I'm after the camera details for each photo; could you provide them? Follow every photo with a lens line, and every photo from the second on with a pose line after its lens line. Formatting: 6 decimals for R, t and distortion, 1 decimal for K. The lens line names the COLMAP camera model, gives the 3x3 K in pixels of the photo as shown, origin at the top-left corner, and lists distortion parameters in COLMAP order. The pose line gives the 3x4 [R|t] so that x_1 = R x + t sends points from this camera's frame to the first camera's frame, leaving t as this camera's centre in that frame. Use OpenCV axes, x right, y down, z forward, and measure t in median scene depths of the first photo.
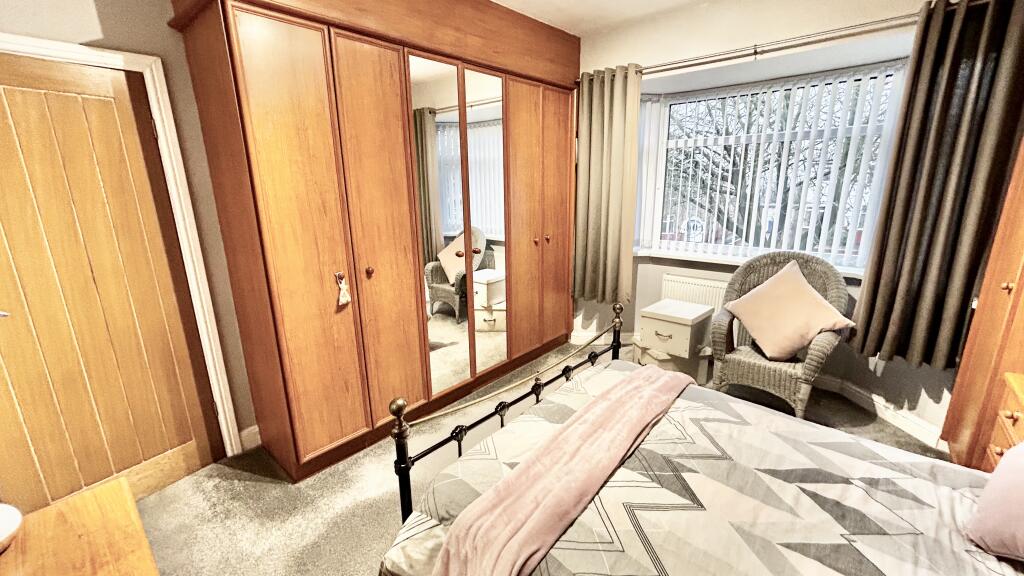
lens RADIAL K [[414.7, 0, 512.5], [0, 414.7, 285.1], [0, 0, 1]] dist [-0.000391, 0.001892]
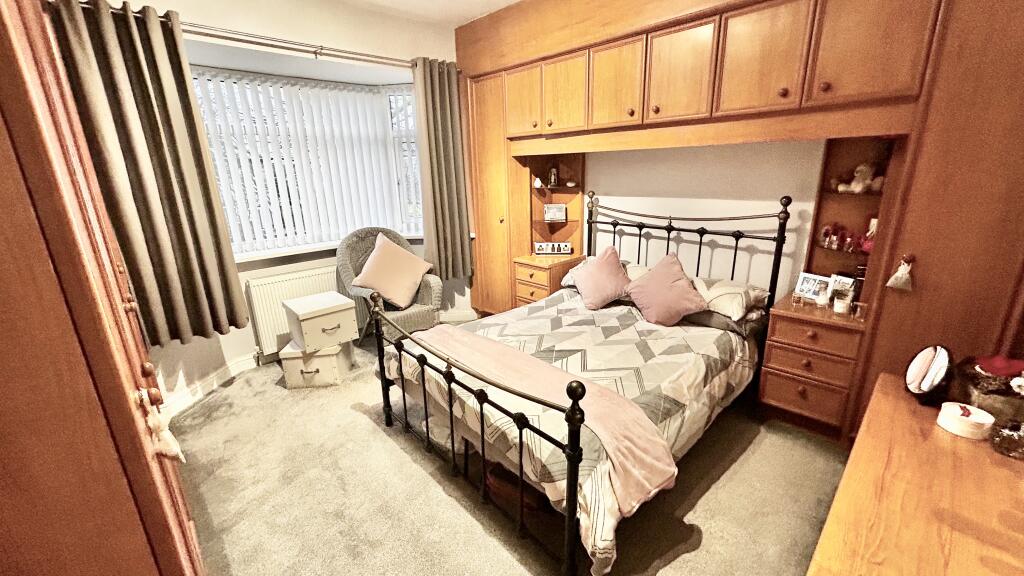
lens RADIAL K [[414.7, 0, 512.6], [0, 414.7, 288.7], [0, 0, 1]] dist [-0.000391, 0.001892]
pose [[0.087156, -0.265413, 0.960187, -0.886898], [0.264511, 0.935423, 0.234558, -0.143876], [-0.960436, 0.233537, 0.151733, 0.733353]]
